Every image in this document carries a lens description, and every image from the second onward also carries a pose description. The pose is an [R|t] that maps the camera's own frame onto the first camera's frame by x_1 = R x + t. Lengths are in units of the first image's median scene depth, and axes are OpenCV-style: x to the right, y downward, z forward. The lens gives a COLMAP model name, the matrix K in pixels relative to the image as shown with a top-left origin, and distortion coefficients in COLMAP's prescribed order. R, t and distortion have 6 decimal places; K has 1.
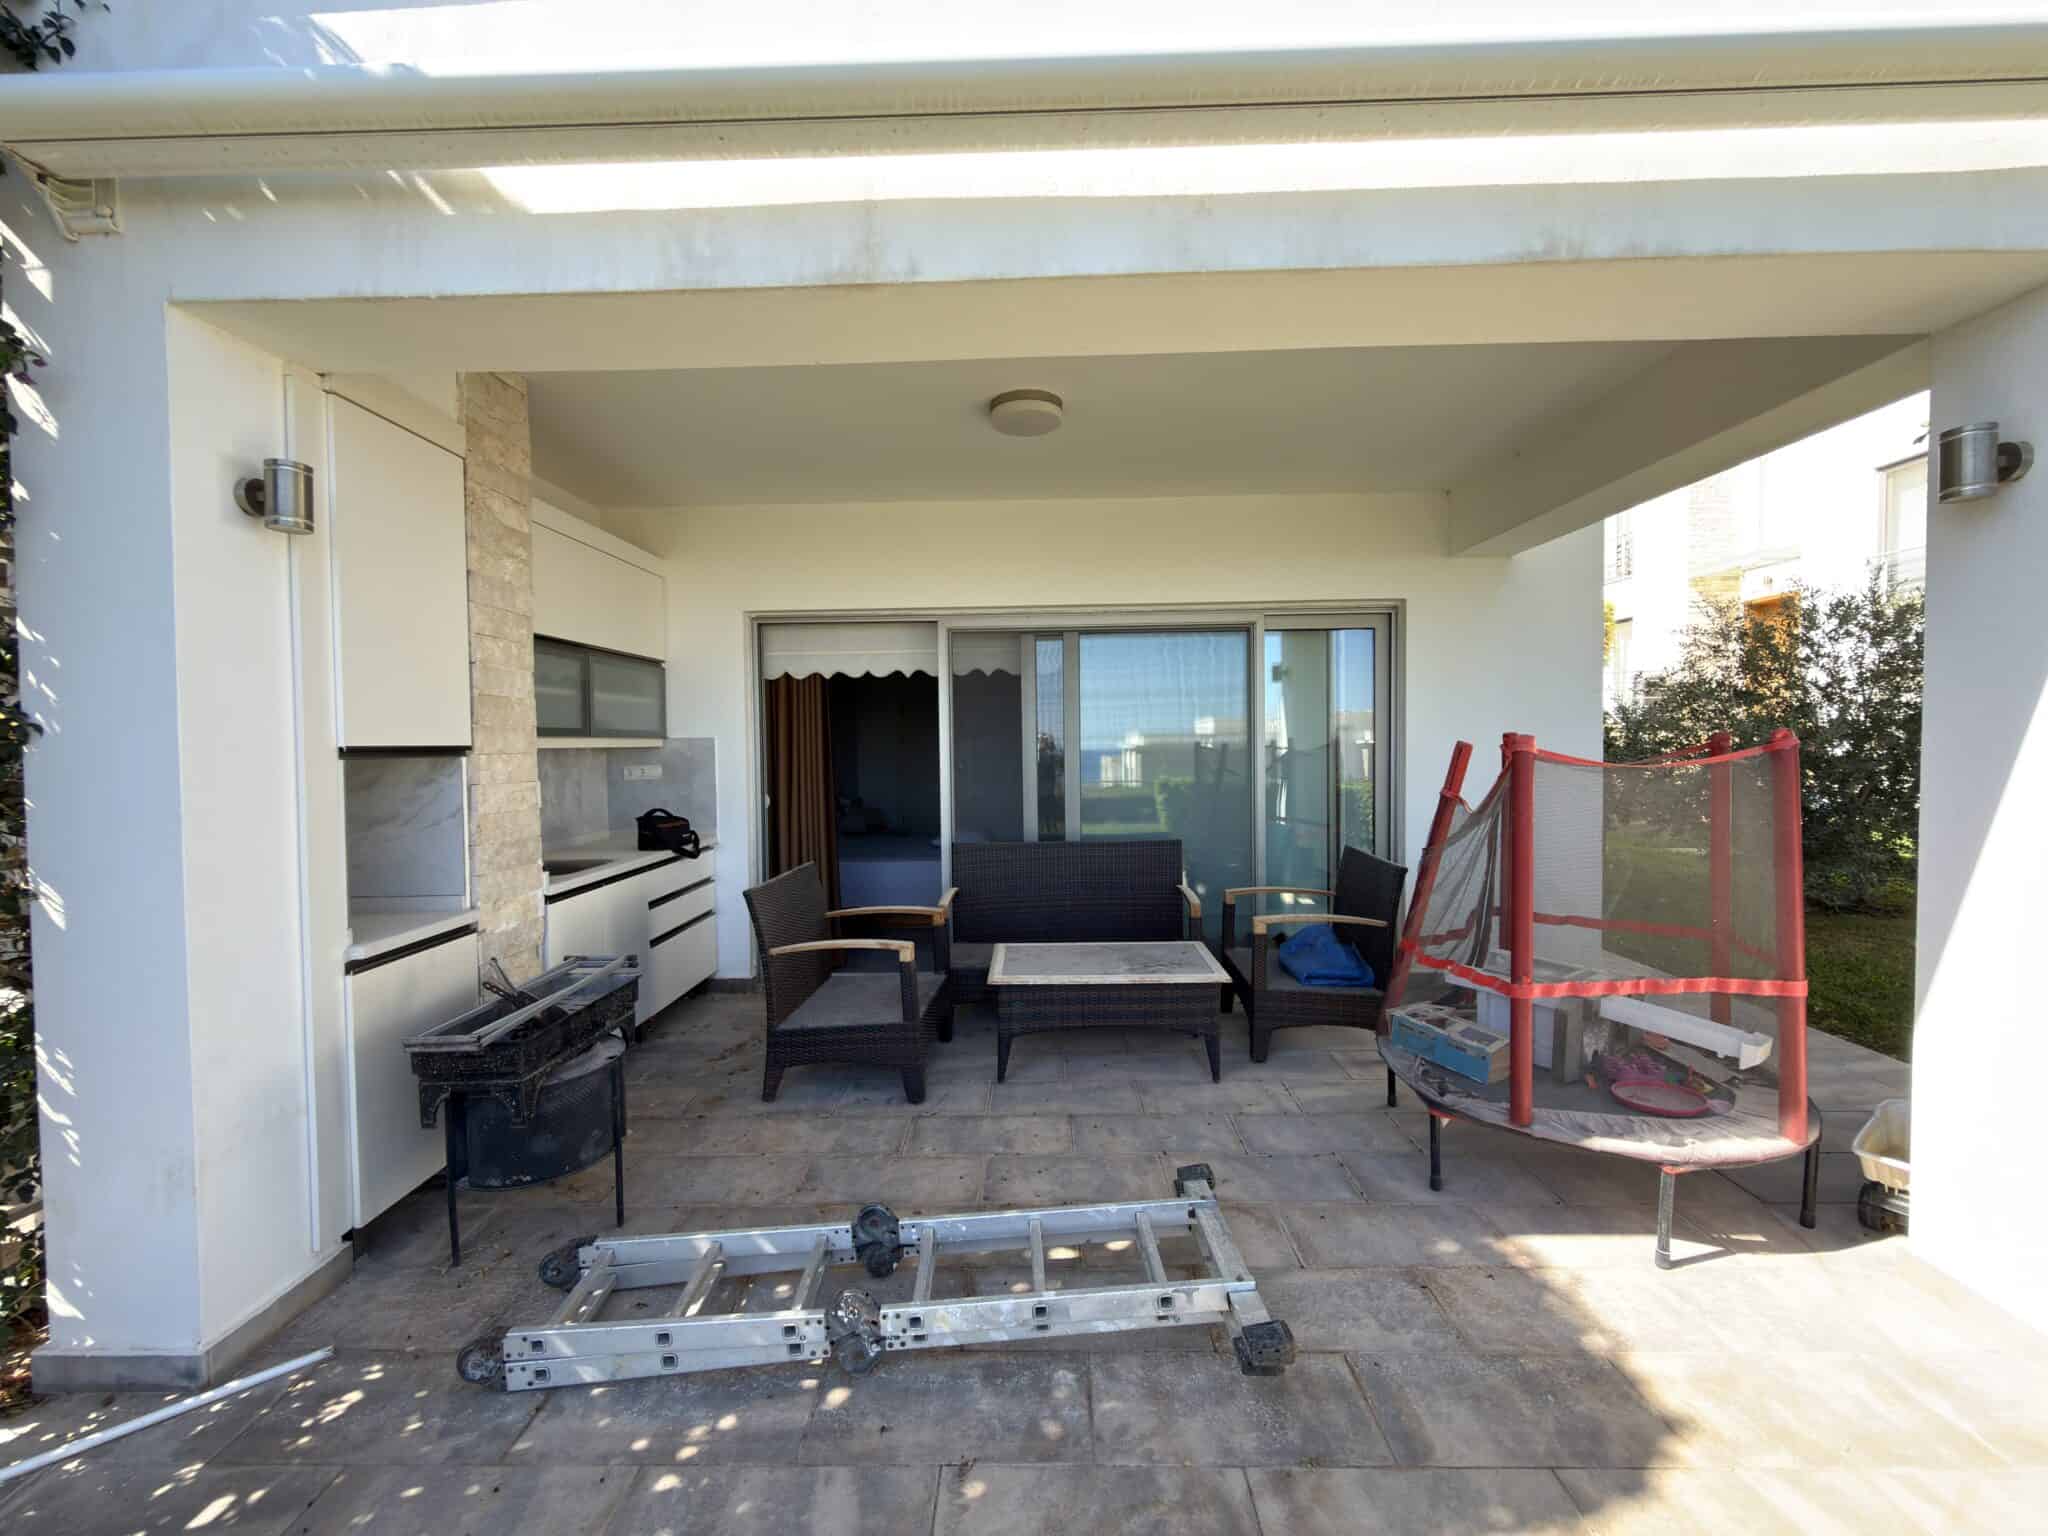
lens RADIAL K [[813.8, 0, 1026.3], [0, 813.8, 766.4], [0, 0, 1]] dist [-0.000850, 0.000218]
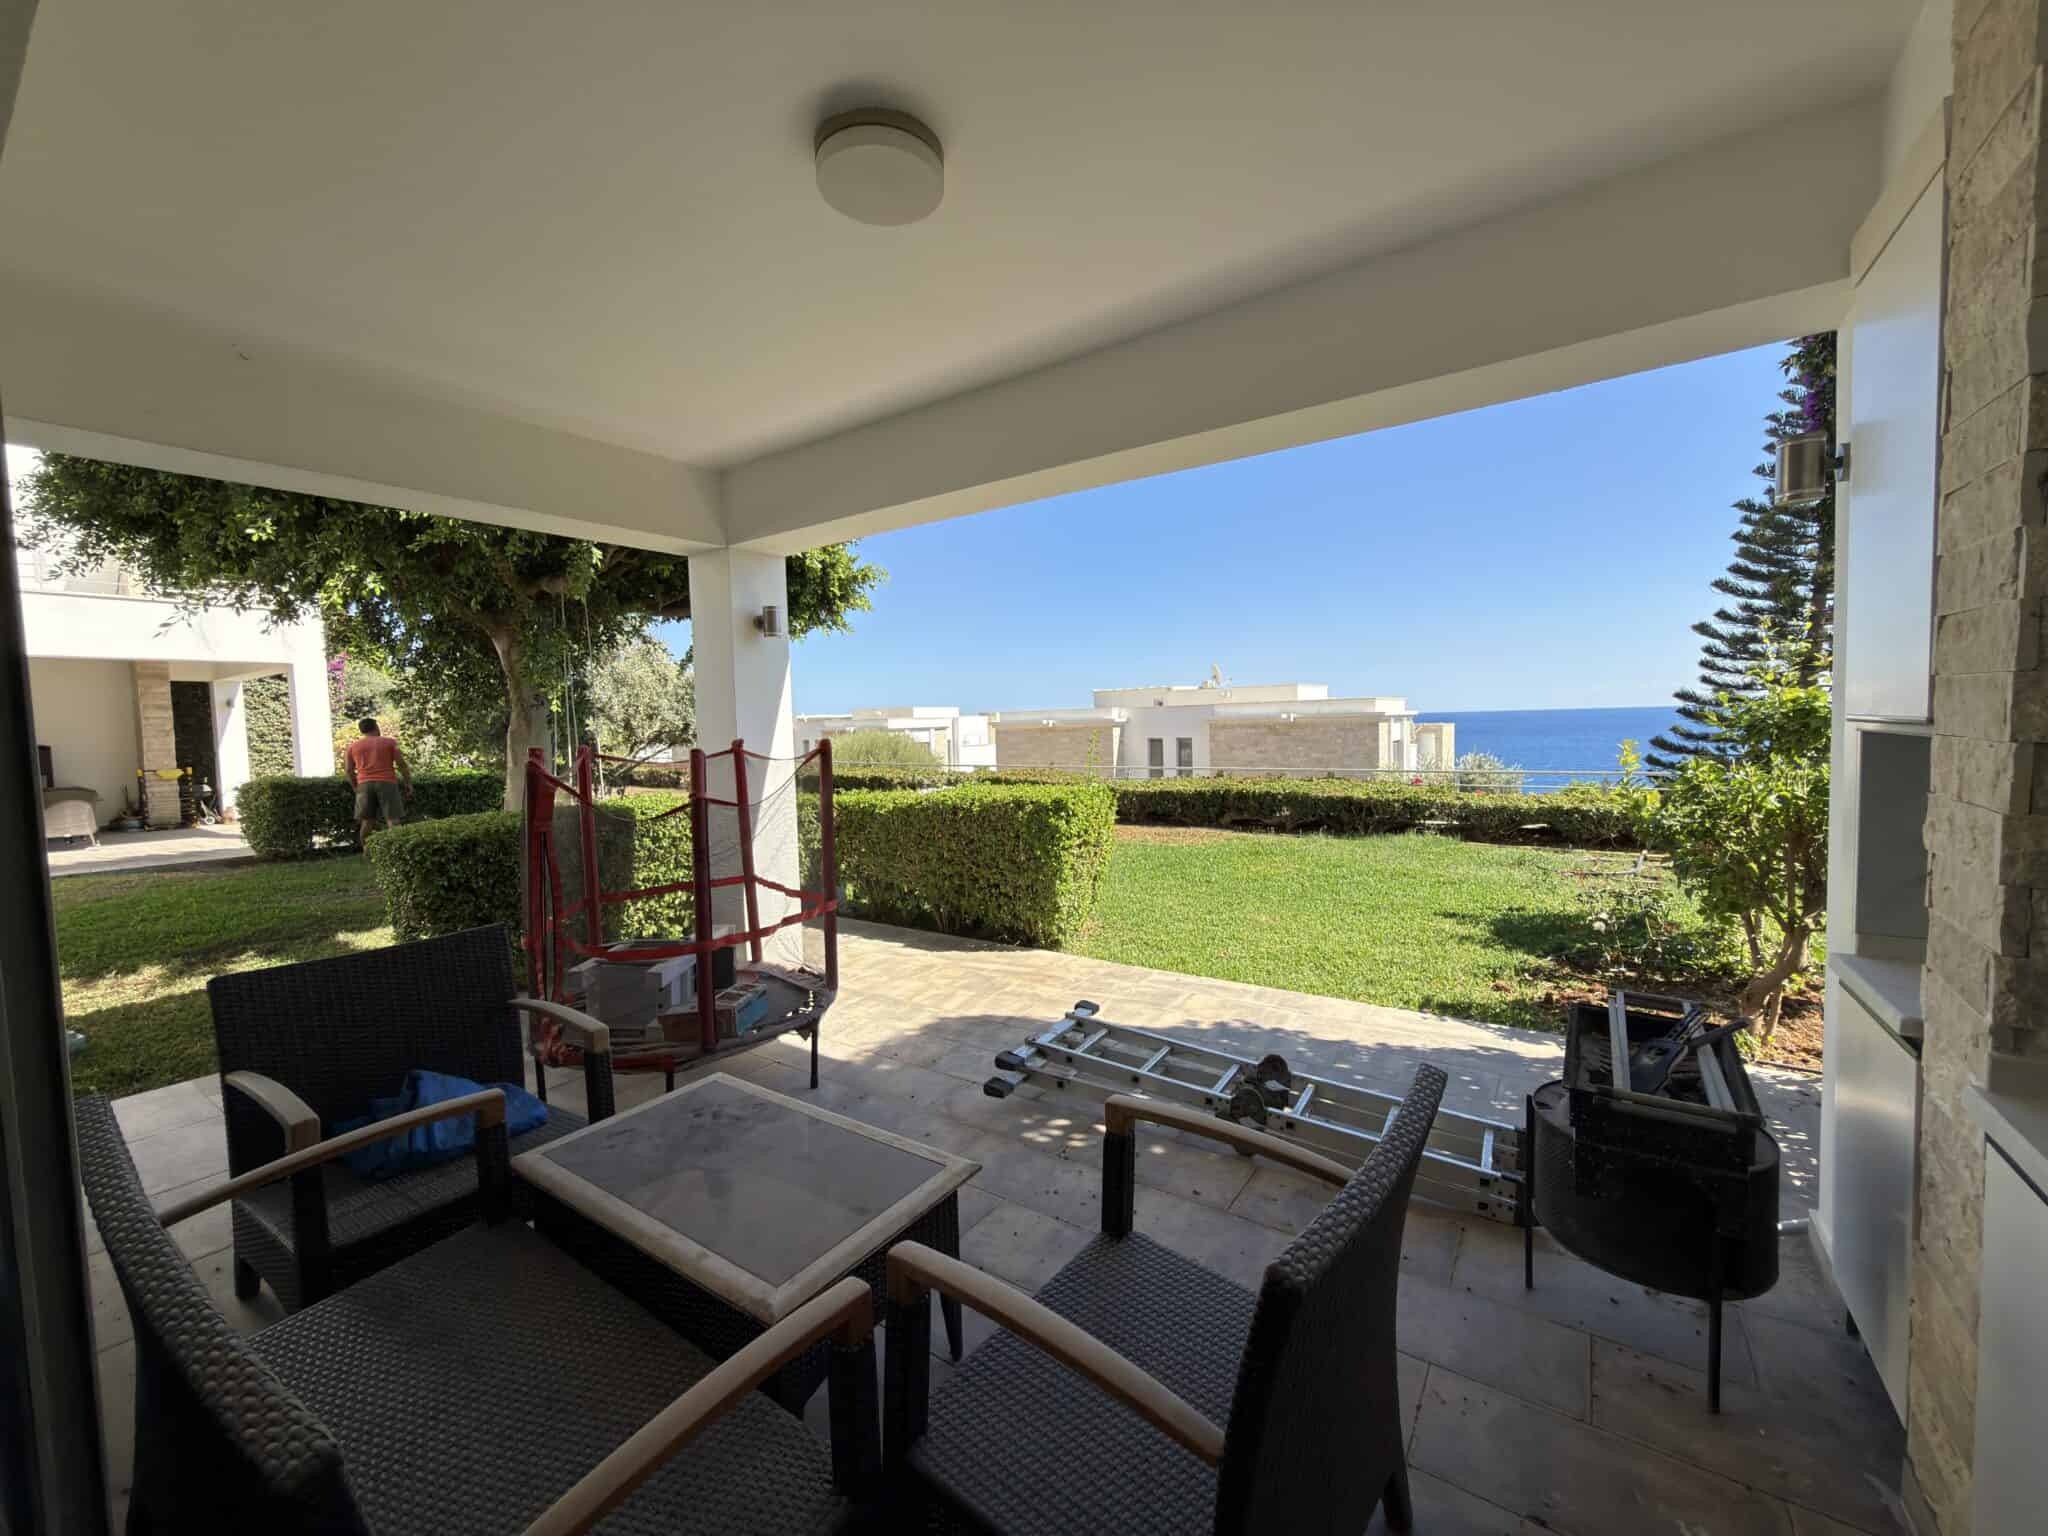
lens RADIAL K [[811.3, 0, 1024.0], [0, 811.3, 768.0], [0, 0, 1]] dist [-0.001561, -0.000076]
pose [[-0.824687, 0.007301, 0.565543, -0.591834], [0.058540, 0.995648, 0.072511, -0.071582], [-0.562552, 0.092906, -0.821525, 2.123107]]
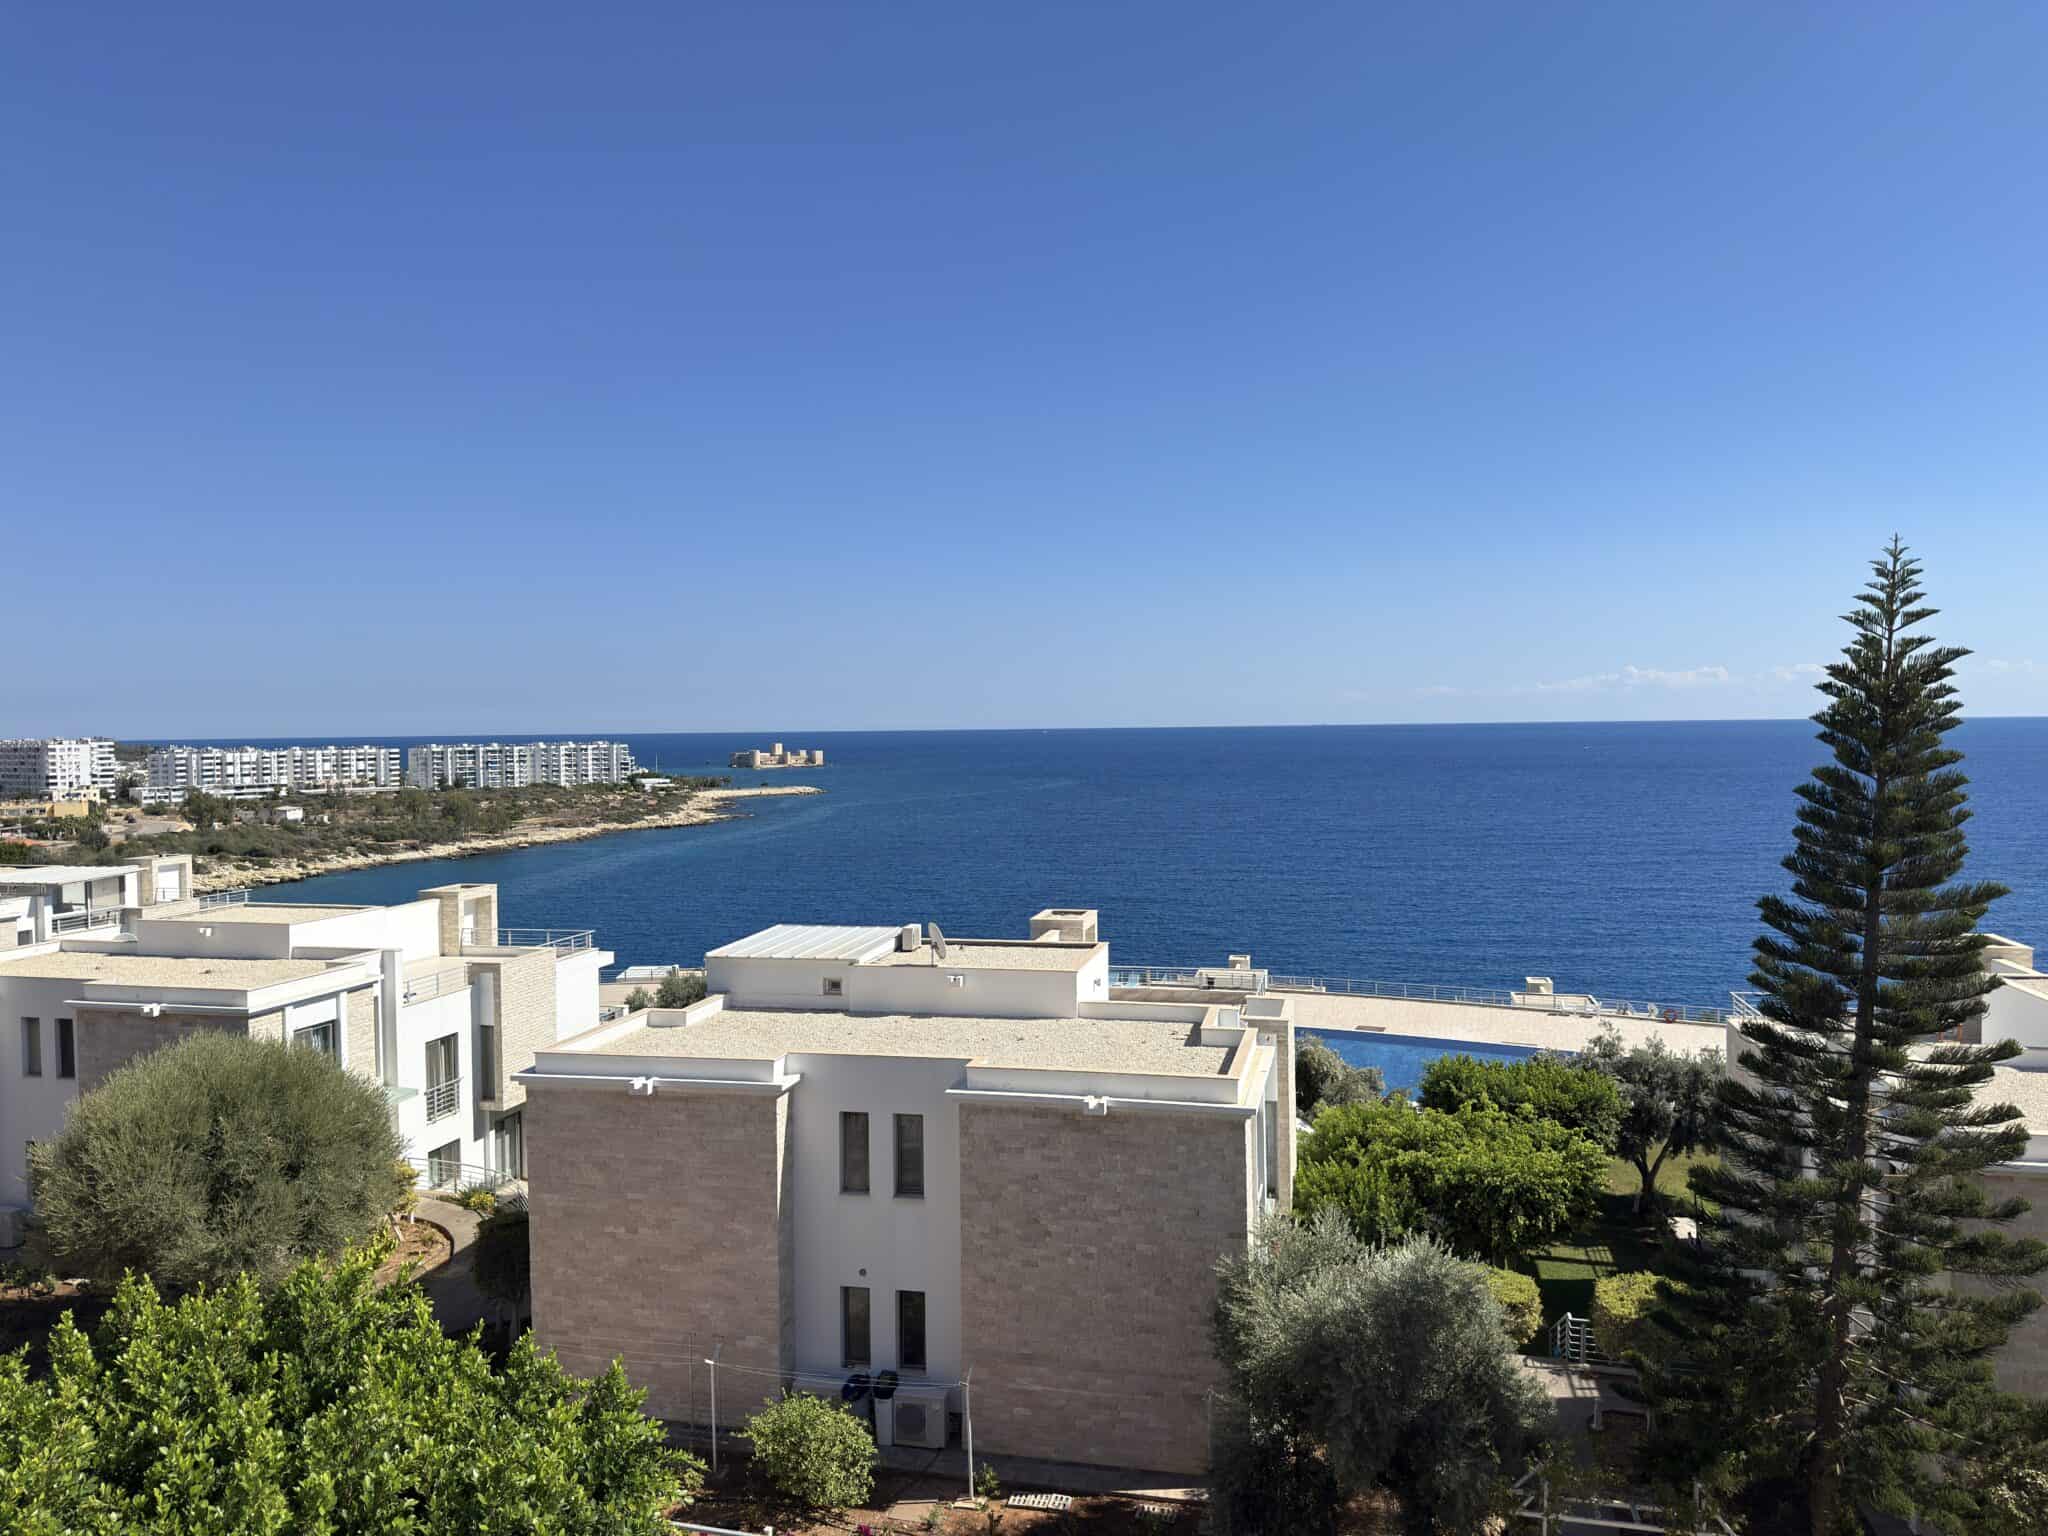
lens RADIAL K [[1441.4, 0, 1021.2], [0, 1441.4, 765.7], [0, 0, 1]] dist [0.034503, -0.037830]
pose [[-0.976096, 0.022975, 0.216122, 0.636337], [0.035194, 0.997982, 0.052860, -2.792323], [-0.214471, 0.059202, -0.974934, 2.027398]]
